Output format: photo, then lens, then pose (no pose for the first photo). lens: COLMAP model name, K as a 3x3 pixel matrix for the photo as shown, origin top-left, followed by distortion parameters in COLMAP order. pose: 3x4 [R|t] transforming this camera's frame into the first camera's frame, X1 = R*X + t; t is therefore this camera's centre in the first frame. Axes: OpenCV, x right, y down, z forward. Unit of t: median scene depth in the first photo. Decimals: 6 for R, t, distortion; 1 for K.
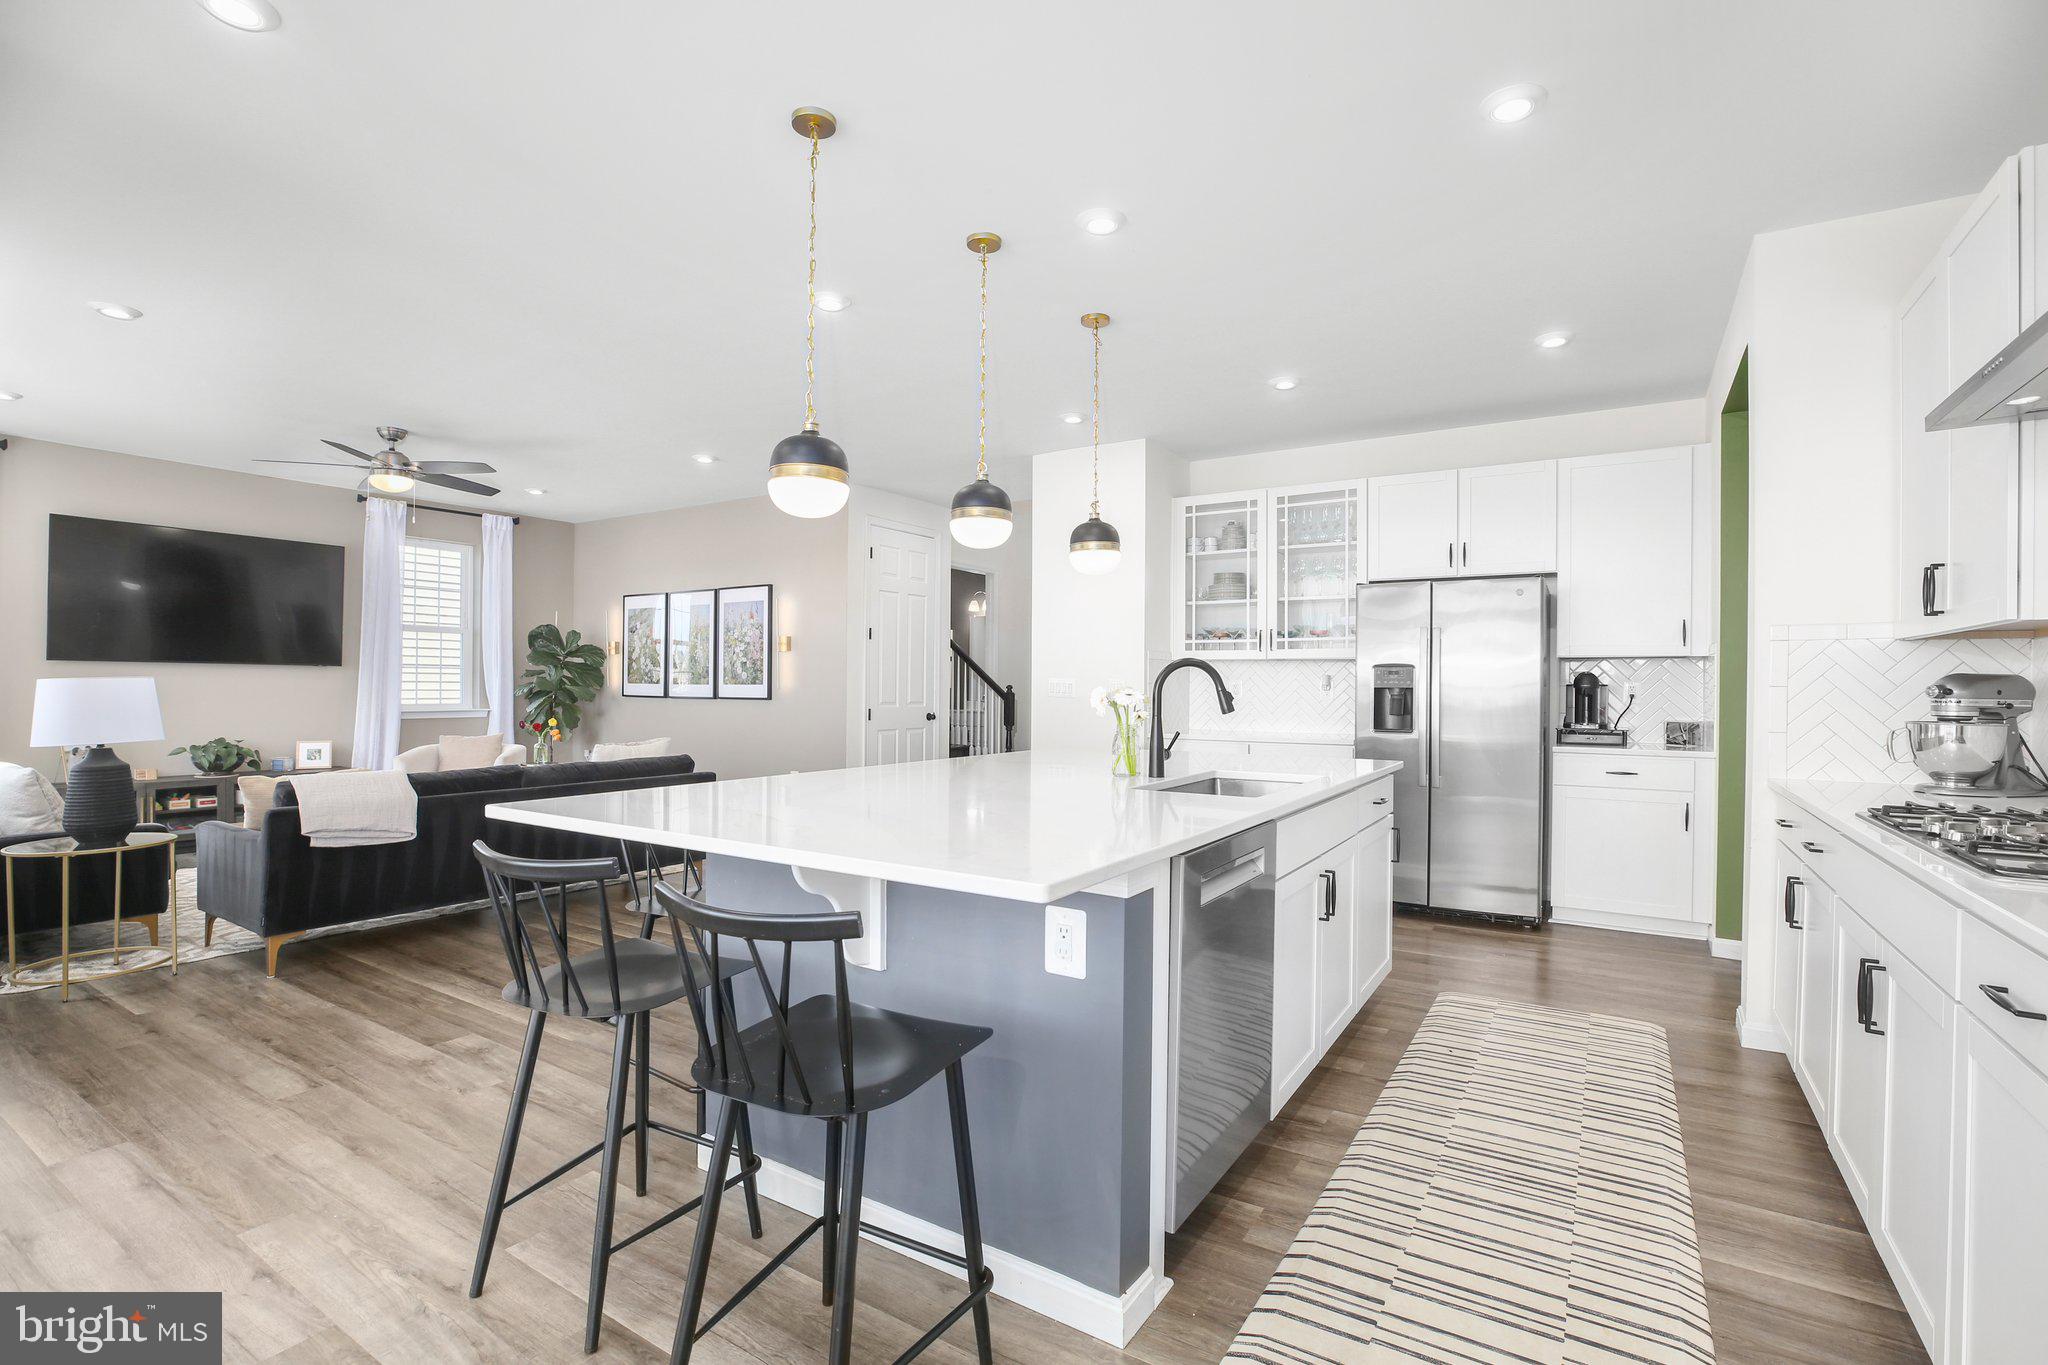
lens RADIAL K [[937.2, 0, 1034.2], [0, 937.2, 687.7], [0, 0, 1]] dist [-0.043190, 0.014909]
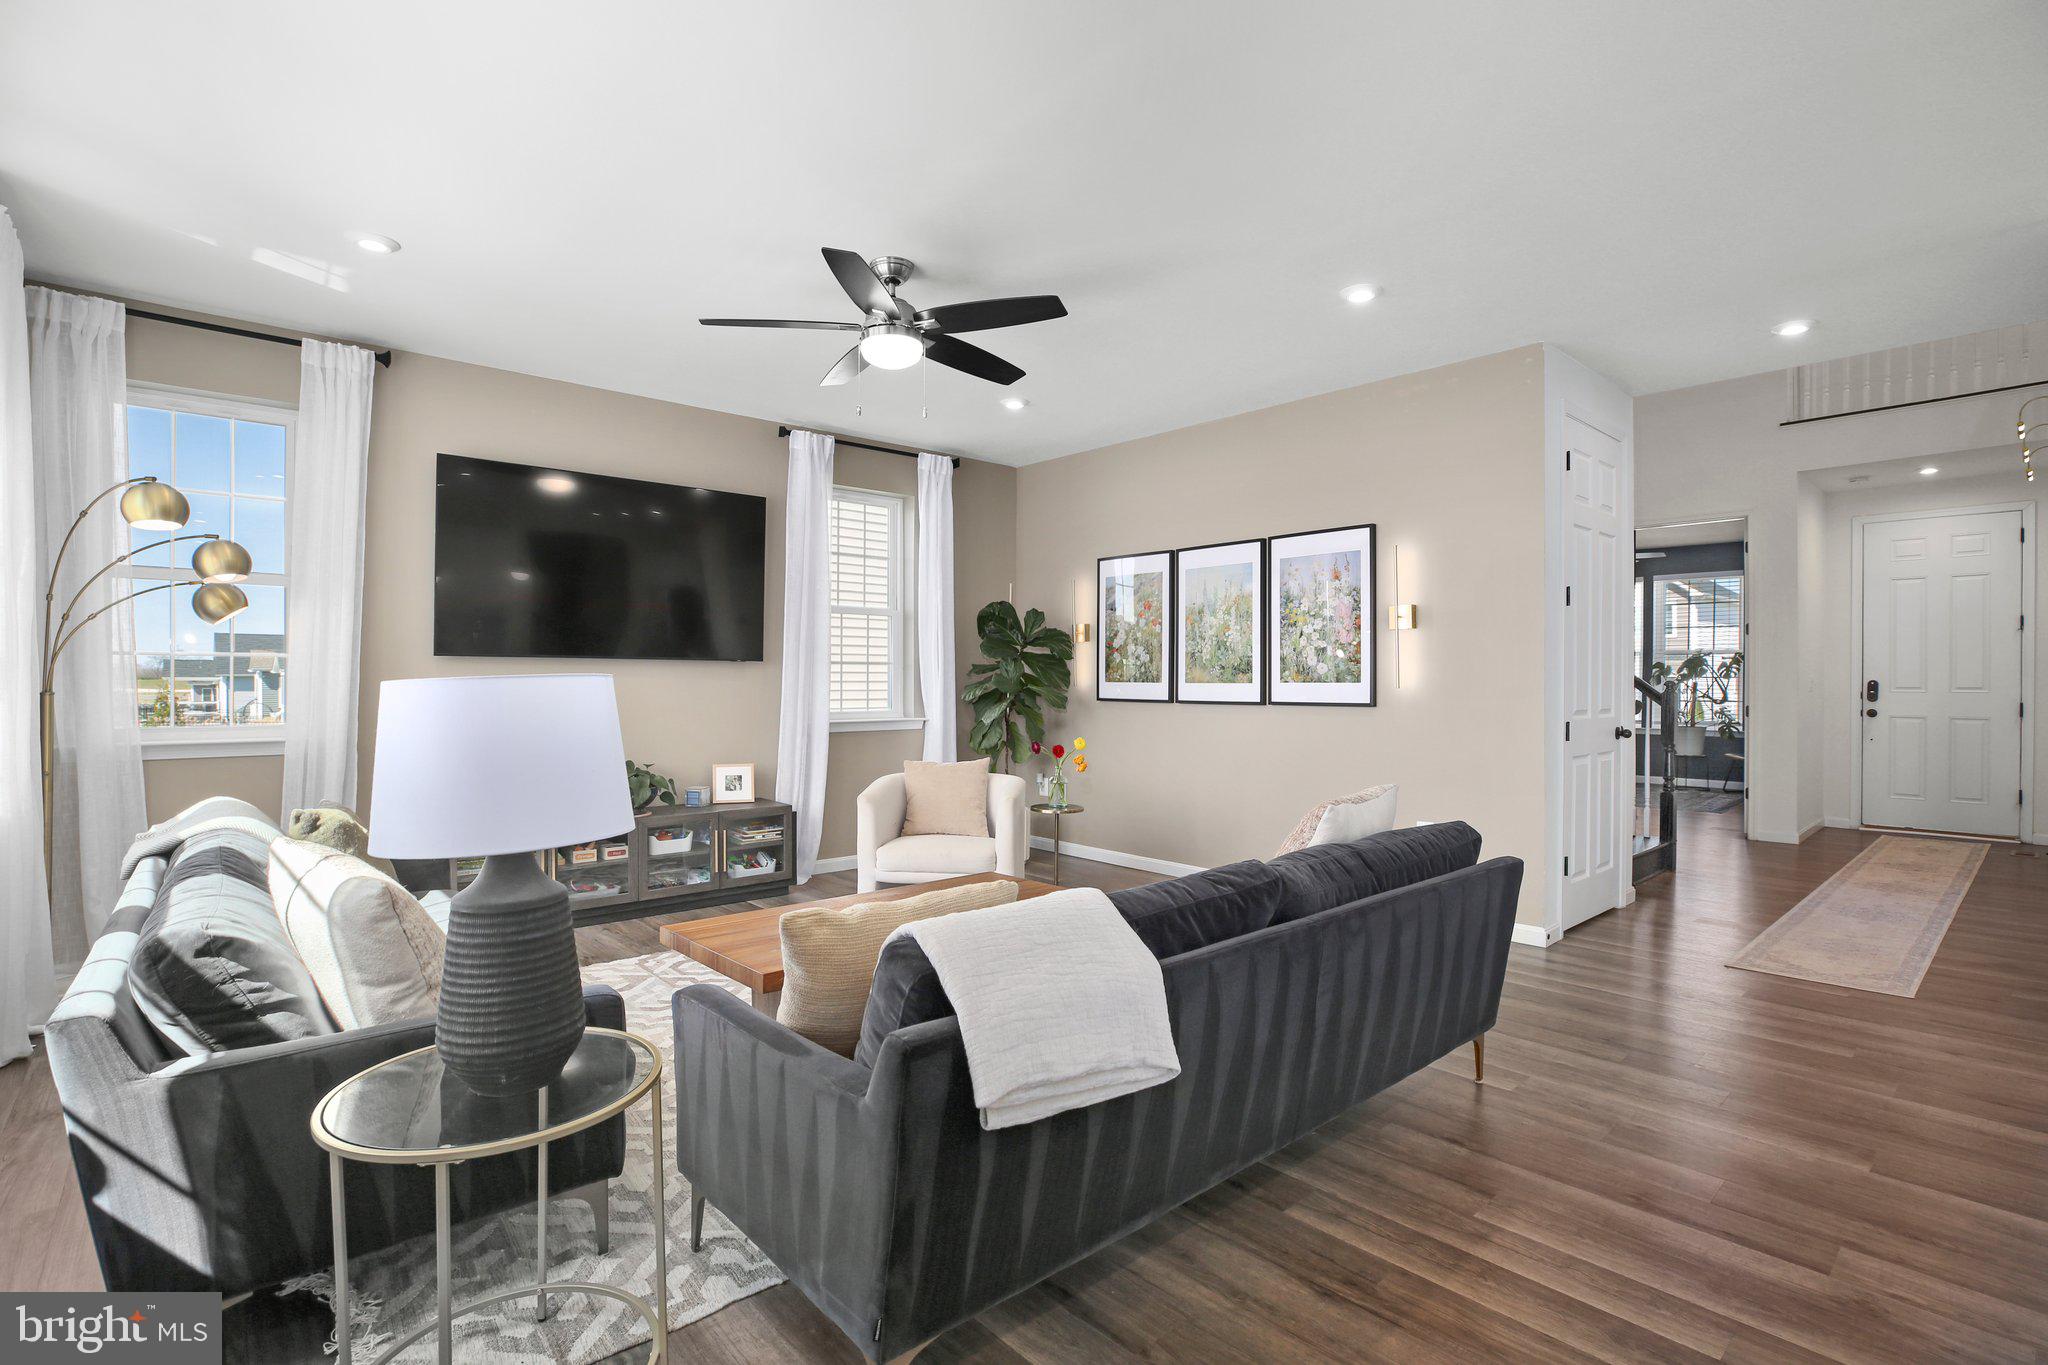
lens RADIAL K [[964.9, 0, 1033.7], [0, 964.9, 685.0], [0, 0, 1]] dist [-0.012242, 0.000453]
pose [[0.961584, -0.006008, -0.274446, -0.335981], [0.006209, 0.999981, -0.000136, -0.003094], [0.274441, -0.001574, 0.961603, 0.320282]]
